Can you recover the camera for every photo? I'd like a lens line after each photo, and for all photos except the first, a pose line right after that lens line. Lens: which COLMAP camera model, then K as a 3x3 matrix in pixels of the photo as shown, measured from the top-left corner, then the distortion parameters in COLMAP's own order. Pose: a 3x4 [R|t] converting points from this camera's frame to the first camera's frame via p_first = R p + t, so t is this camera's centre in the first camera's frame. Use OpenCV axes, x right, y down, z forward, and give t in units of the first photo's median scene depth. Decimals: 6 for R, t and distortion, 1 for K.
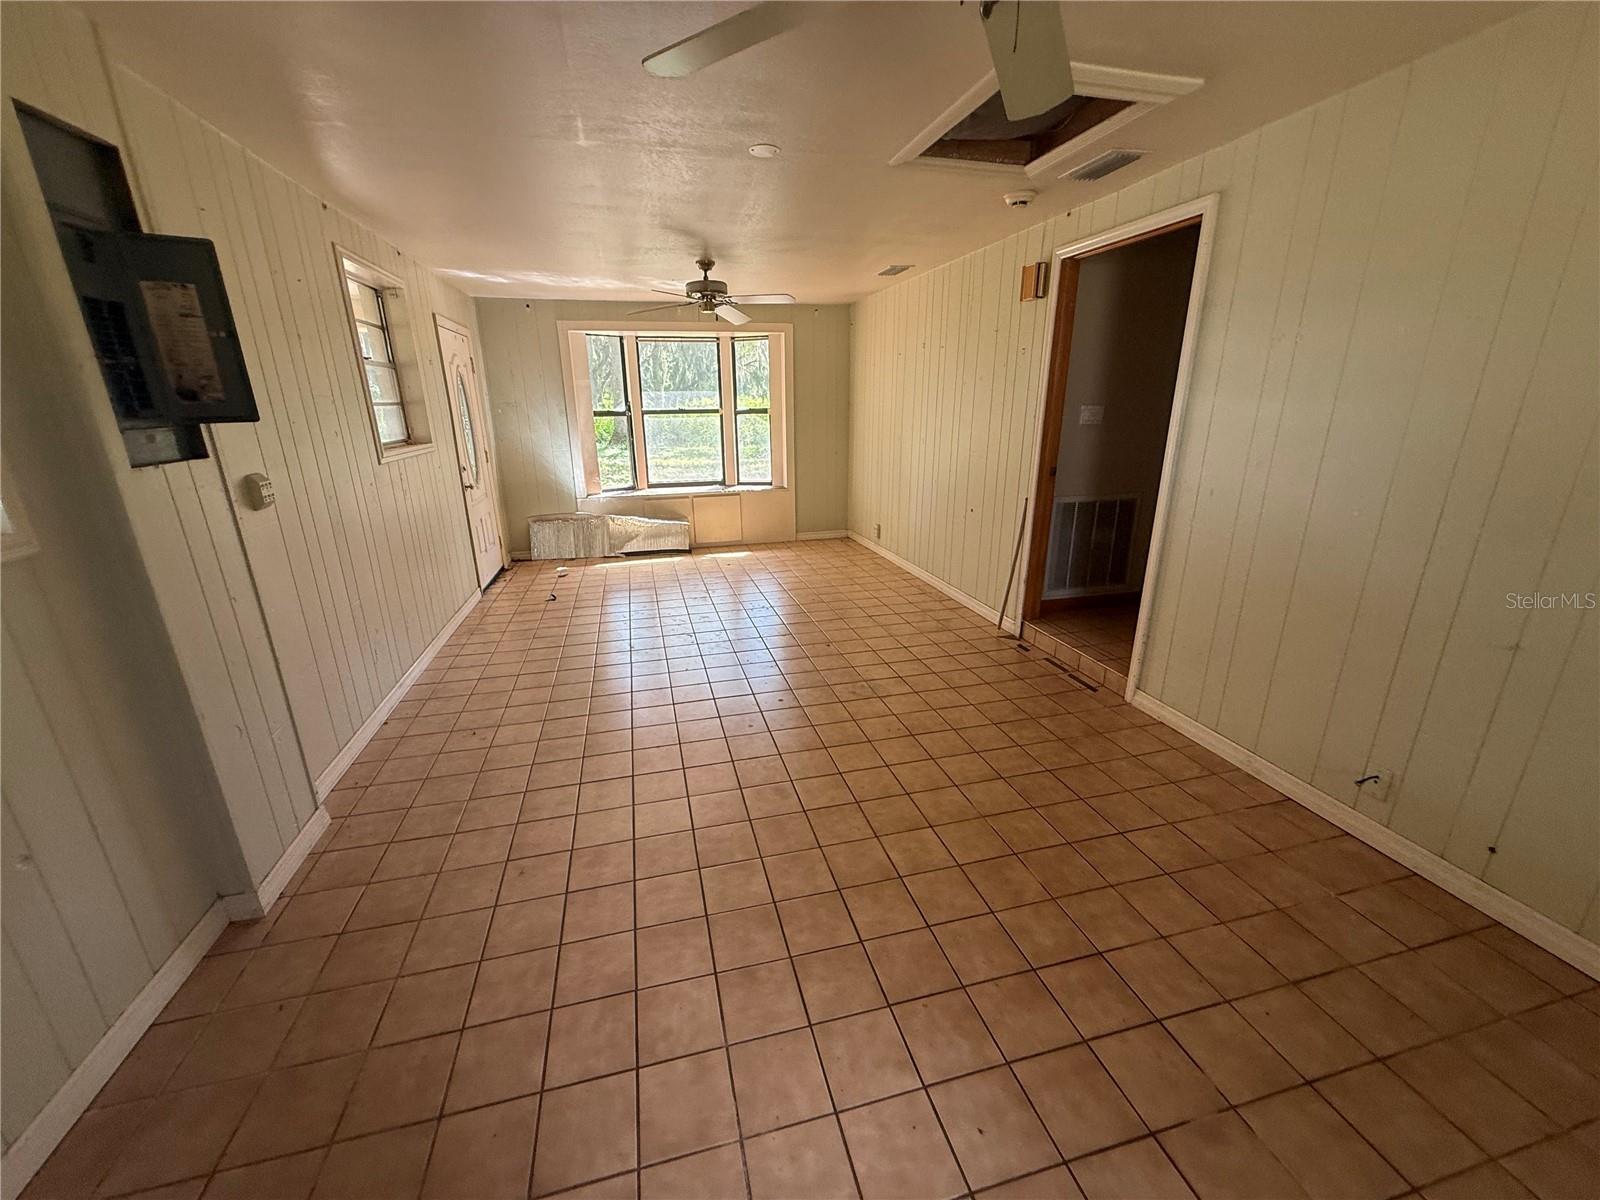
lens RADIAL K [[643.8, 0, 797.5], [0, 643.8, 600.1], [0, 0, 1]] dist [0.015867, -0.000021]
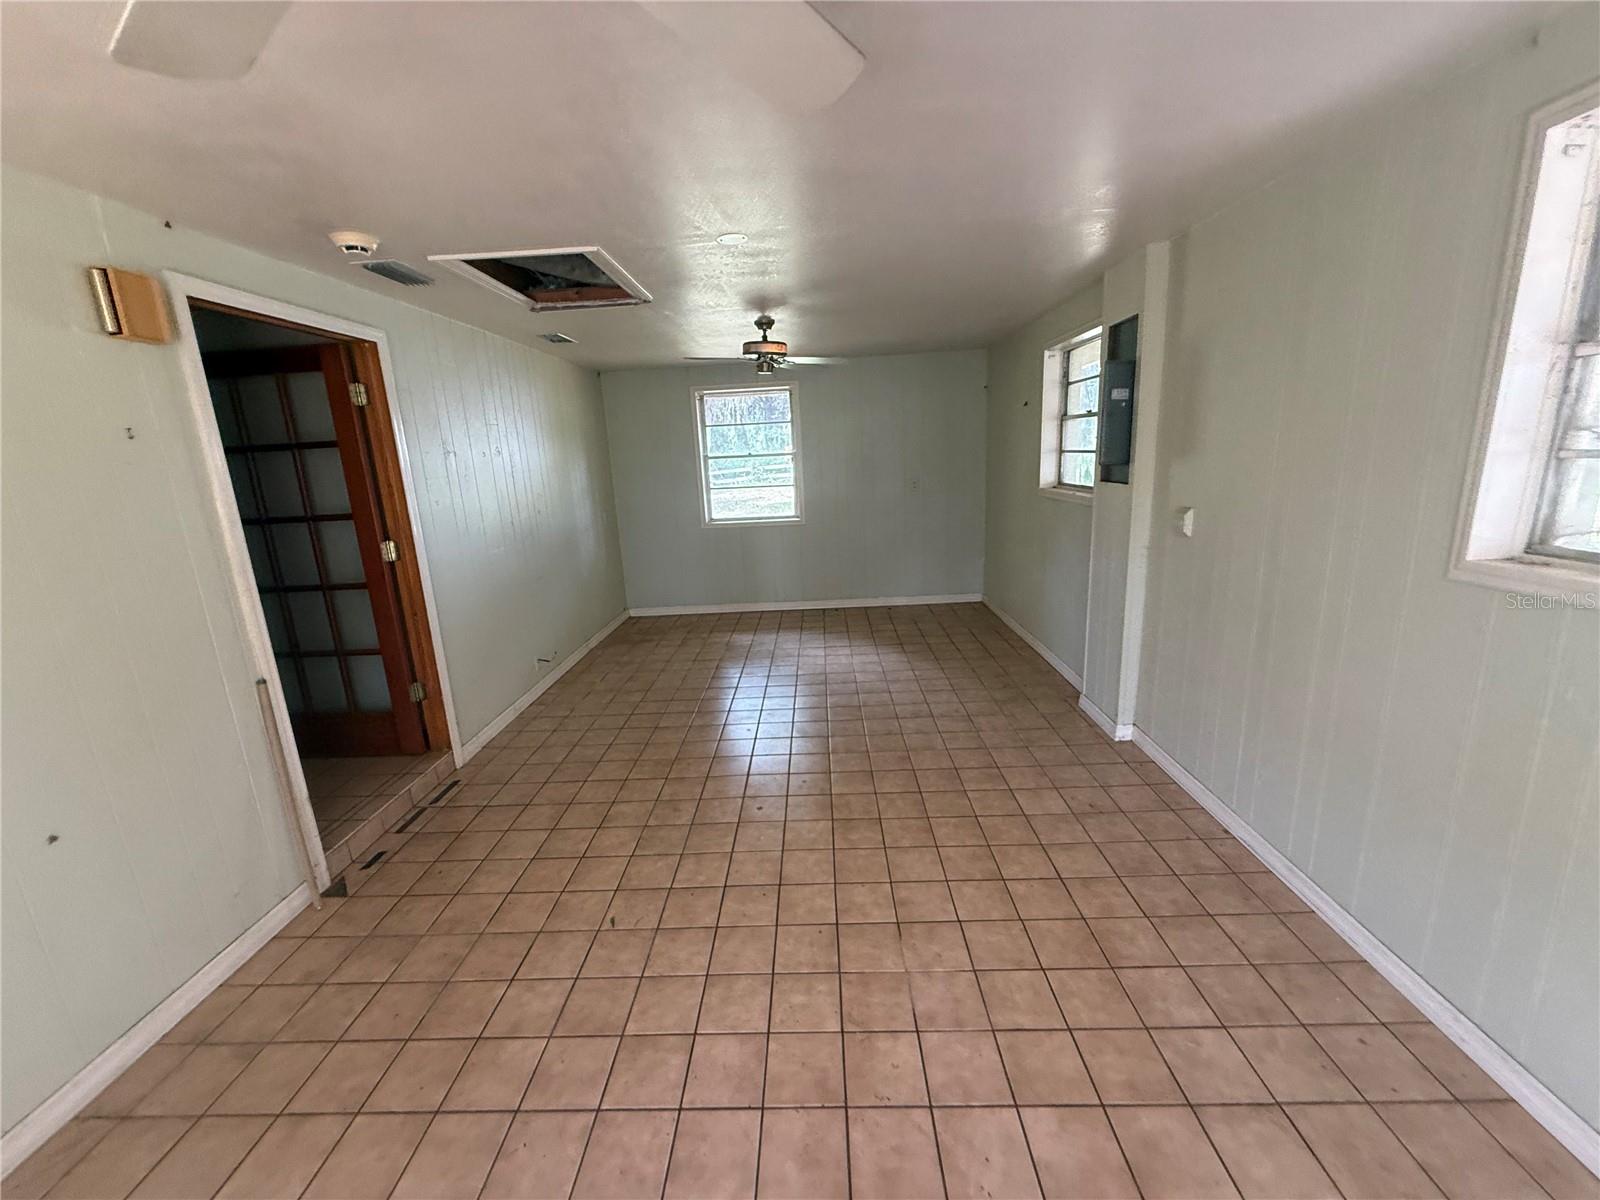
lens RADIAL K [[643.8, 0, 795.9], [0, 643.8, 602.8], [0, 0, 1]] dist [0.015867, -0.000021]
pose [[-0.959702, -0.000140, 0.281021, -0.303385], [0.144346, 0.857755, 0.493376, -0.487256], [-0.241116, 0.514058, -0.823169, 1.483668]]
